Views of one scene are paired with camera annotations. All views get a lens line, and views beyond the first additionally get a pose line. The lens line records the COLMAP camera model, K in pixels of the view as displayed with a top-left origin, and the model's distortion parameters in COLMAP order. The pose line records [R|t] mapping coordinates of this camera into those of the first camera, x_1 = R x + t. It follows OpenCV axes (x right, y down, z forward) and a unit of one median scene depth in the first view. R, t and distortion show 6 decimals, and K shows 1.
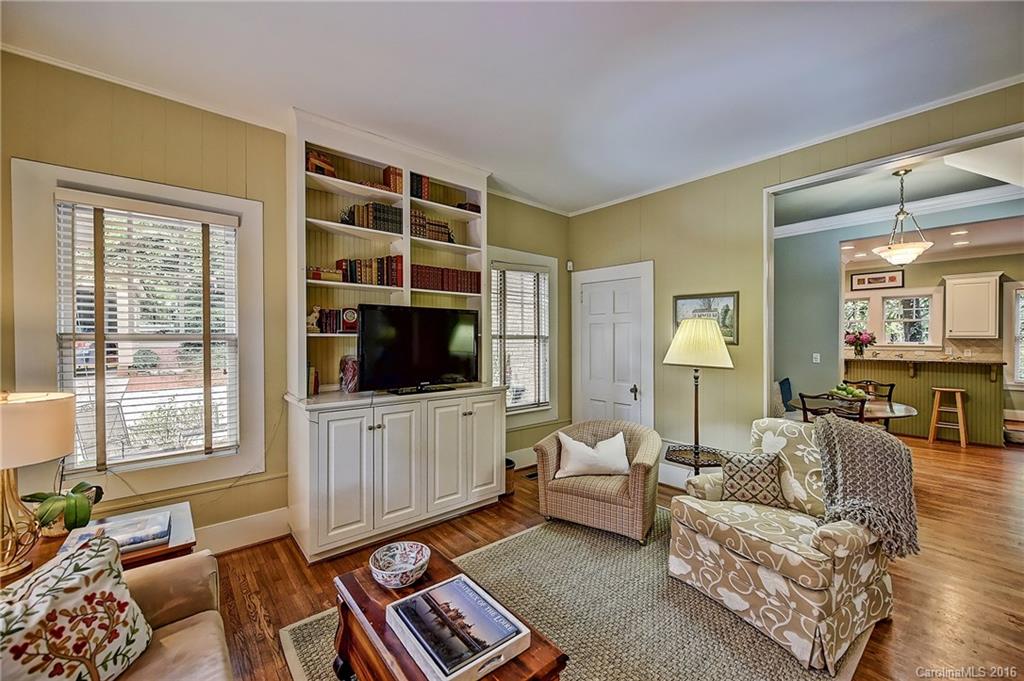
lens RADIAL K [[403.8, 0, 514.0], [0, 403.8, 341.9], [0, 0, 1]] dist [-0.002752, -0.000494]
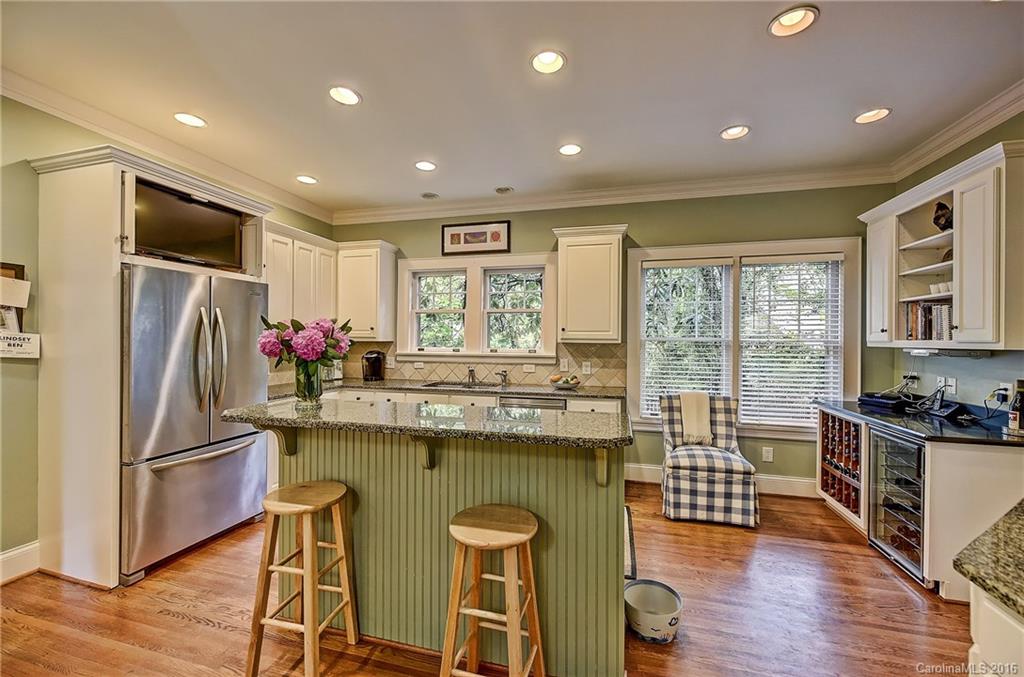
lens RADIAL K [[403.8, 0, 512.5], [0, 403.8, 340.6], [0, 0, 1]] dist [-0.002752, -0.000494]
pose [[0.823645, 0.007283, 0.567059, 0.784894], [-0.003498, 0.999964, -0.007763, -0.008472], [-0.567095, 0.004410, 0.823641, 0.641365]]
